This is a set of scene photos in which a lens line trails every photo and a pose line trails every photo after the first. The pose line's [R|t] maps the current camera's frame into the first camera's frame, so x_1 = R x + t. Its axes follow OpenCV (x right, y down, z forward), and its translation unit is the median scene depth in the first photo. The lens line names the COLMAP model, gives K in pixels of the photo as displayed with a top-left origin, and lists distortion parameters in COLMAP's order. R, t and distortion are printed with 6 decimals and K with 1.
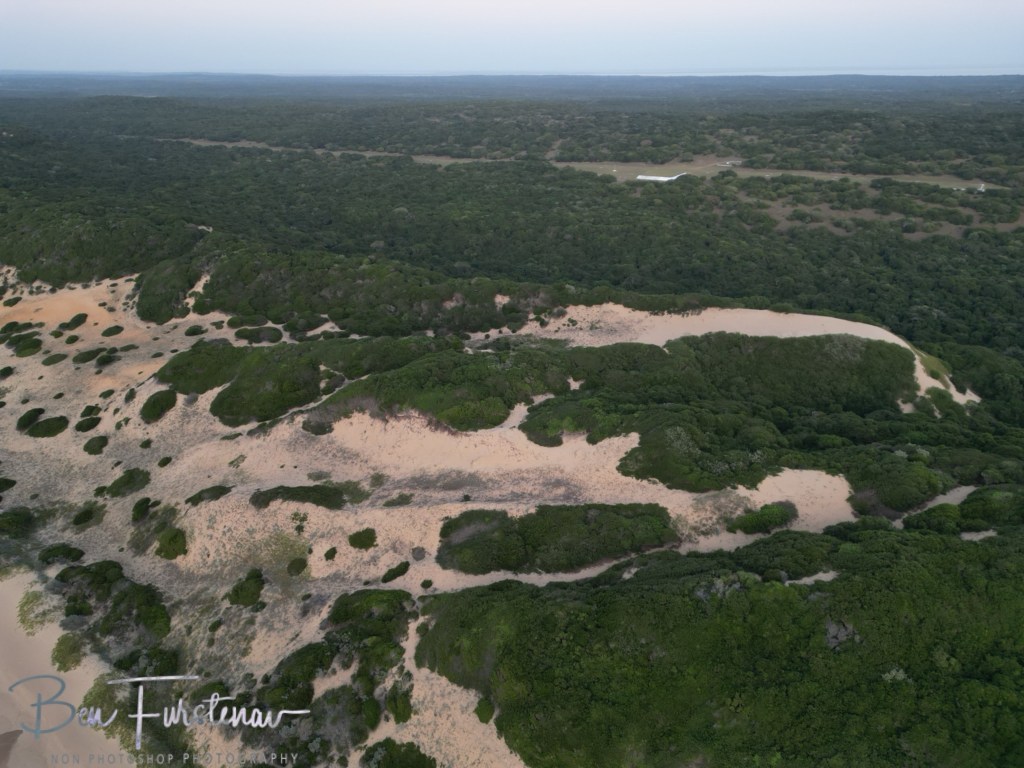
lens RADIAL K [[711.7, 0, 512.0], [0, 711.7, 384.0], [0, 0, 1]] dist [0.036756, -0.037827]
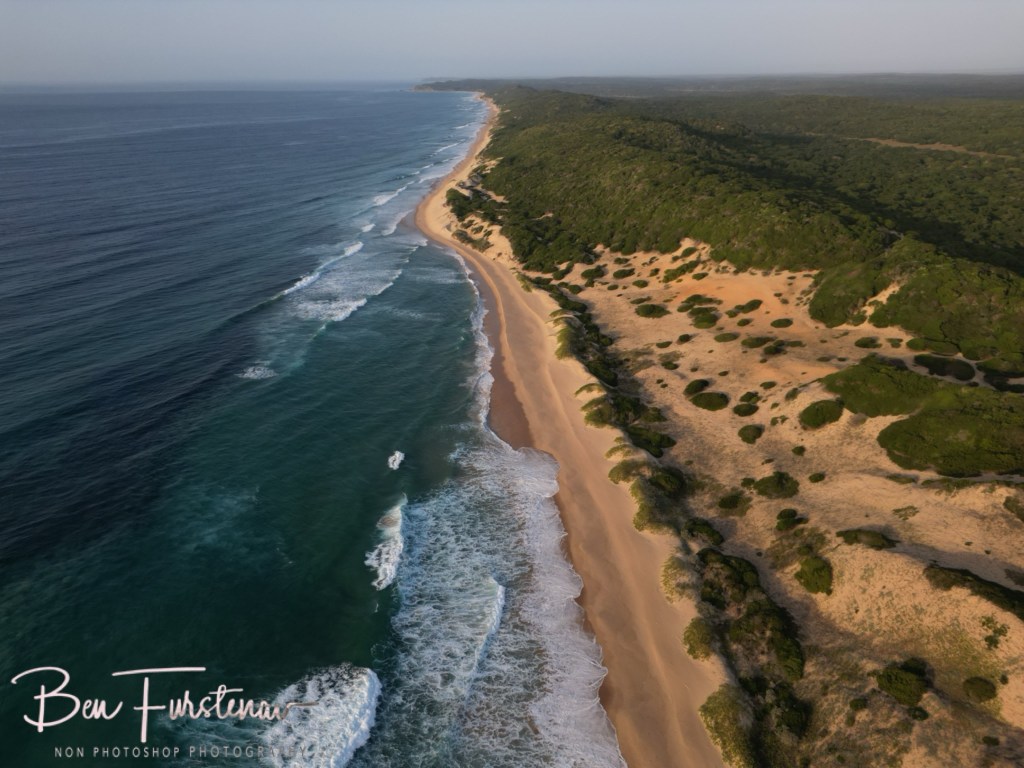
lens RADIAL K [[711.7, 0, 512.0], [0, 711.7, 384.0], [0, 0, 1]] dist [0.036756, -0.037827]
pose [[0.670197, 0.283312, -0.685981, -0.110930], [-0.283610, 0.951892, 0.116049, -0.001824], [0.685858, 0.116776, 0.718305, 0.036863]]
